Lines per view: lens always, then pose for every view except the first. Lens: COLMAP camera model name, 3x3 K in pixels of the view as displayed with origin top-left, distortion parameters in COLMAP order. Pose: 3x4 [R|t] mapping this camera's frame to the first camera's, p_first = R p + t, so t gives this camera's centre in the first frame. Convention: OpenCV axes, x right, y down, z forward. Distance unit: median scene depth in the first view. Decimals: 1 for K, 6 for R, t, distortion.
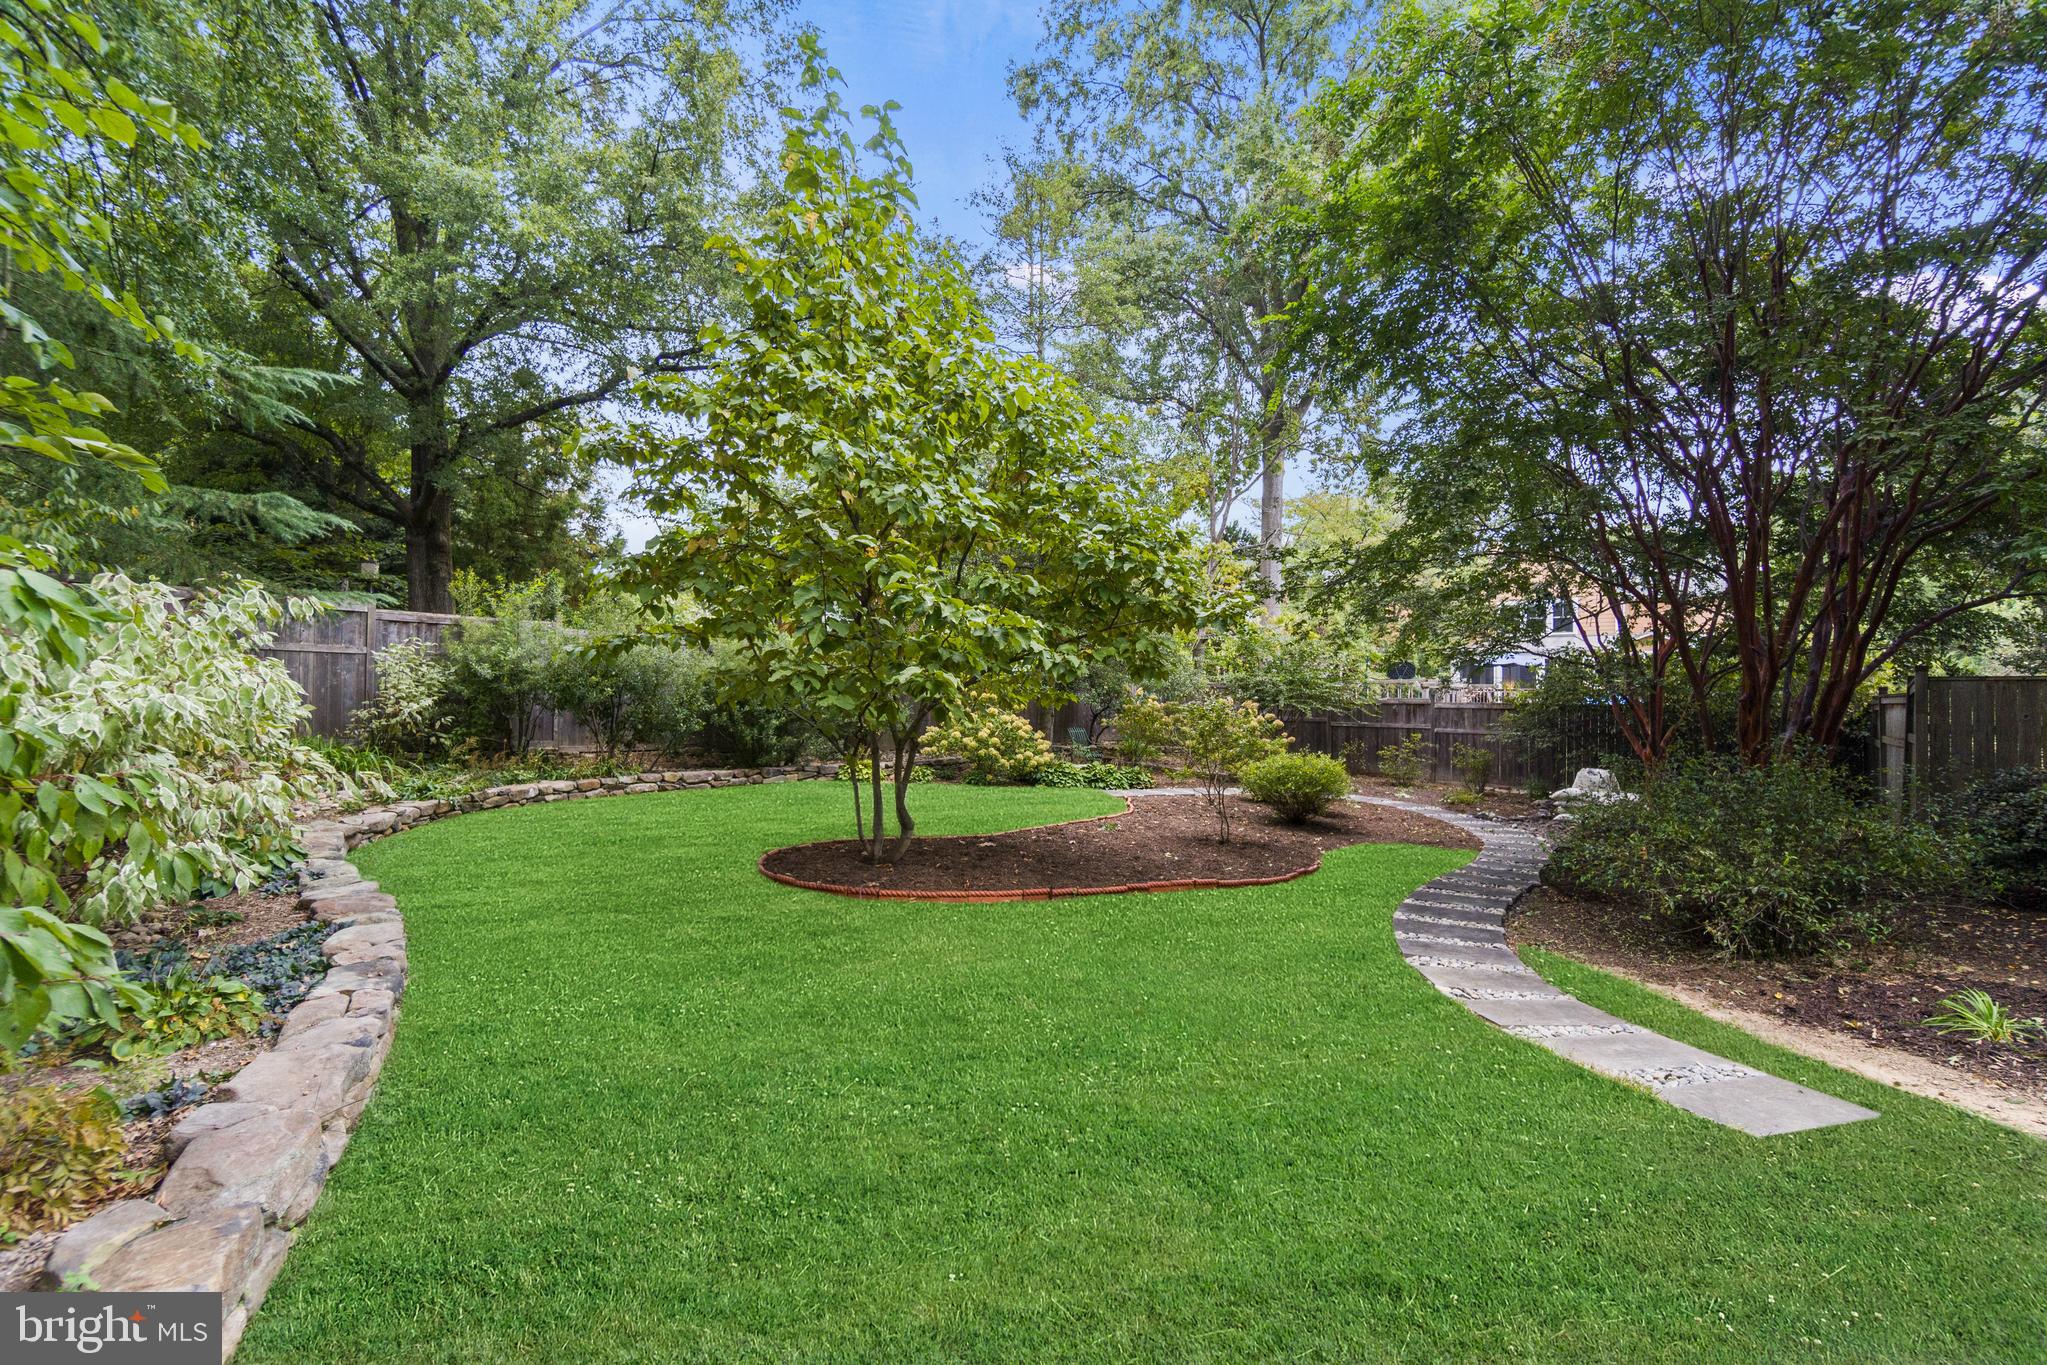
lens RADIAL K [[894.2, 0, 1032.5], [0, 894.2, 674.0], [0, 0, 1]] dist [-0.002609, 0.001371]
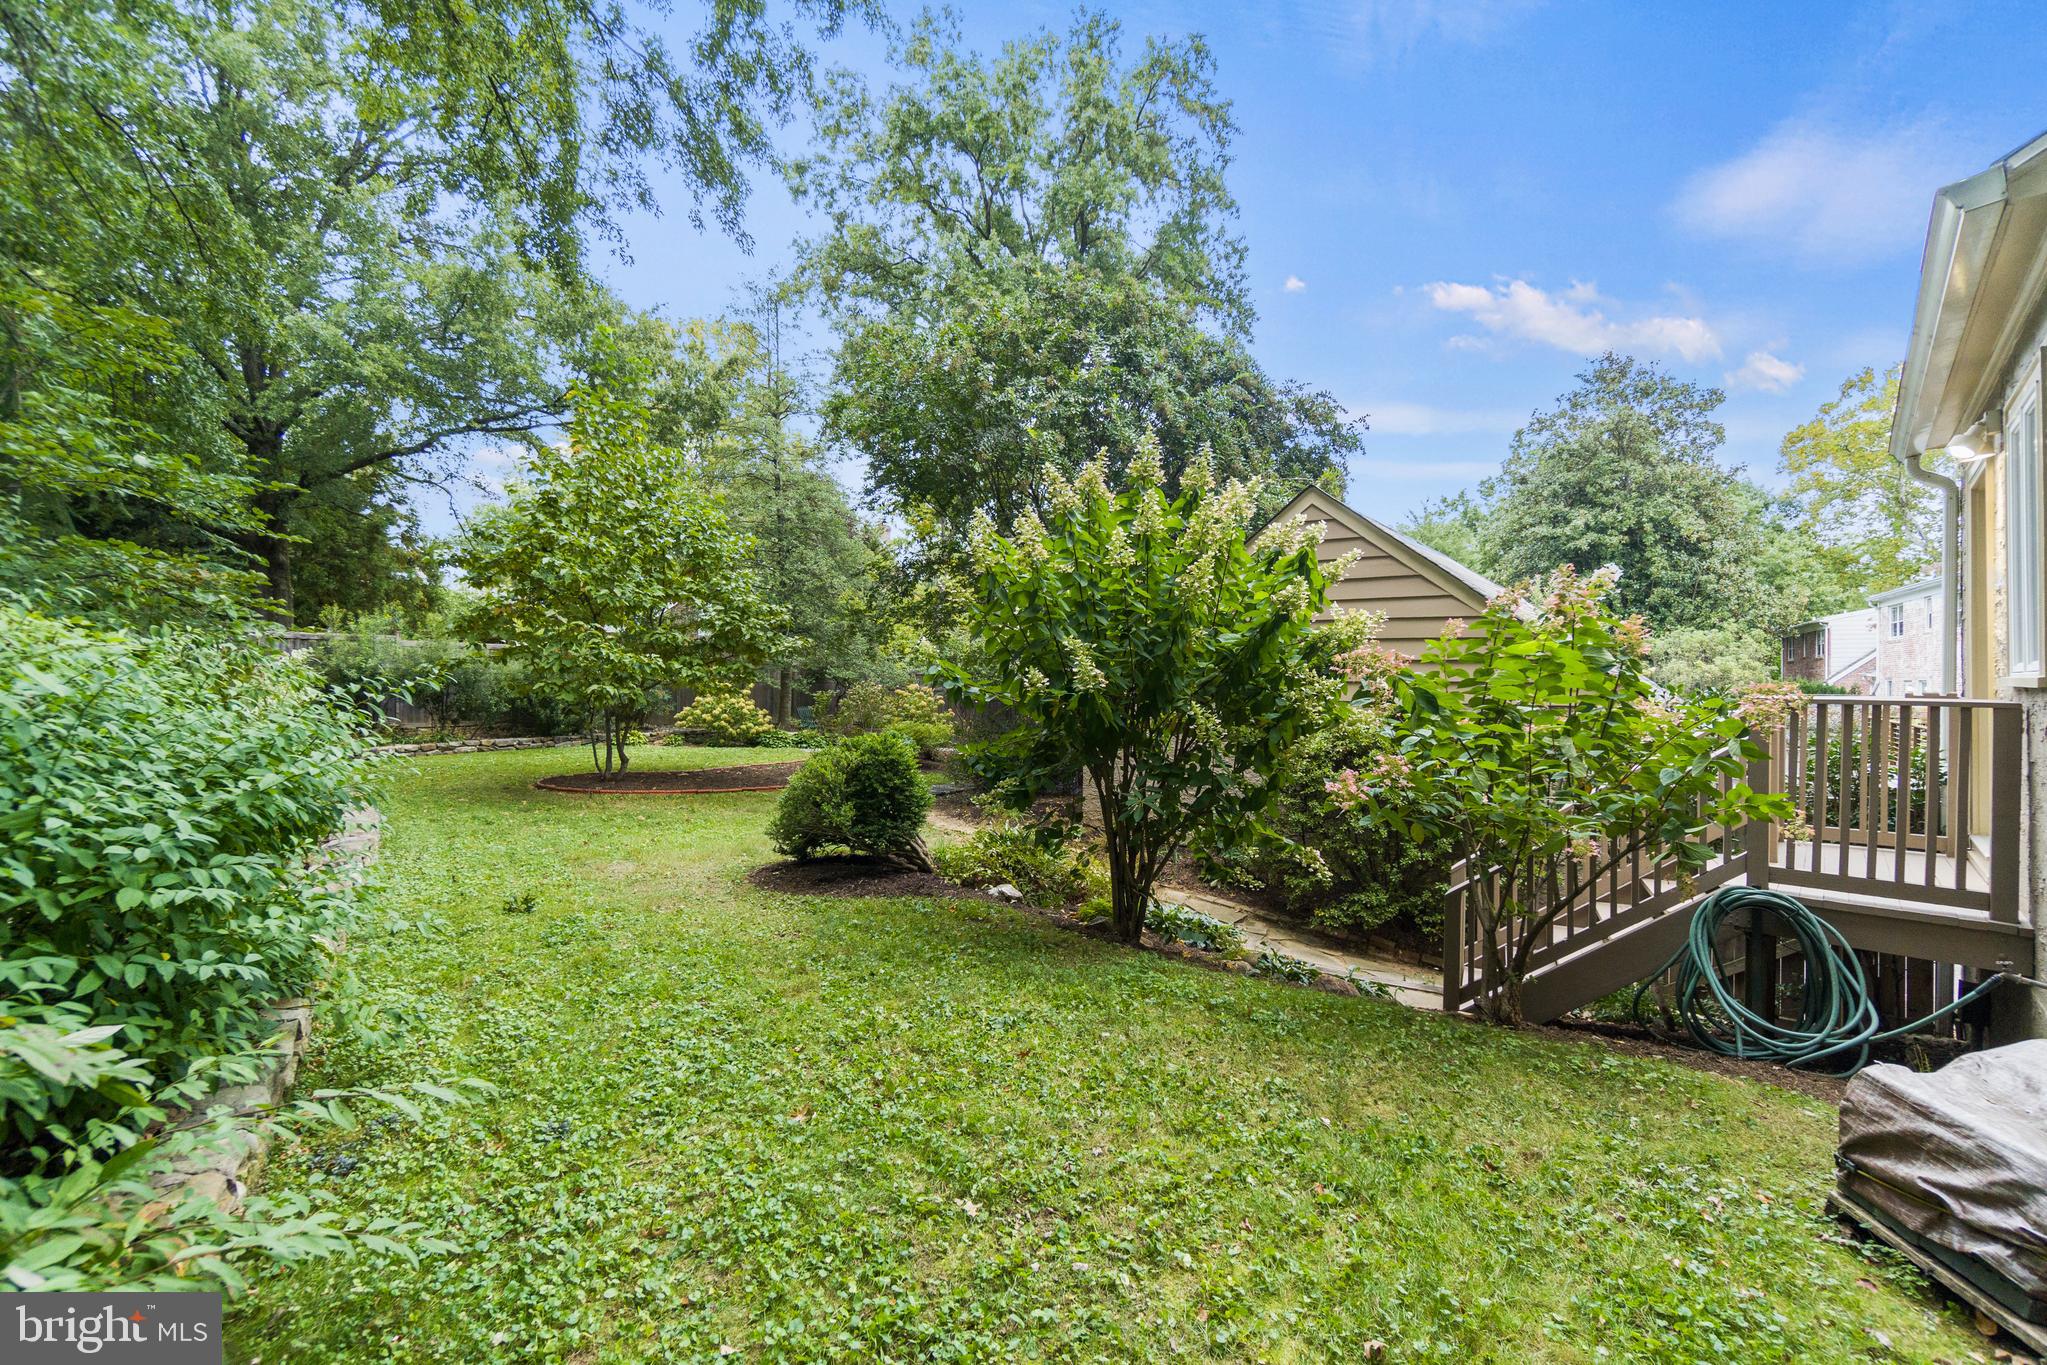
lens RADIAL K [[894.2, 0, 1032.5], [0, 894.2, 674.0], [0, 0, 1]] dist [-0.002609, 0.001371]
pose [[0.986281, -0.001774, 0.165063, 0.213873], [-0.002726, 0.999631, 0.027038, -0.035940], [-0.165050, -0.027117, 0.985912, -0.531965]]
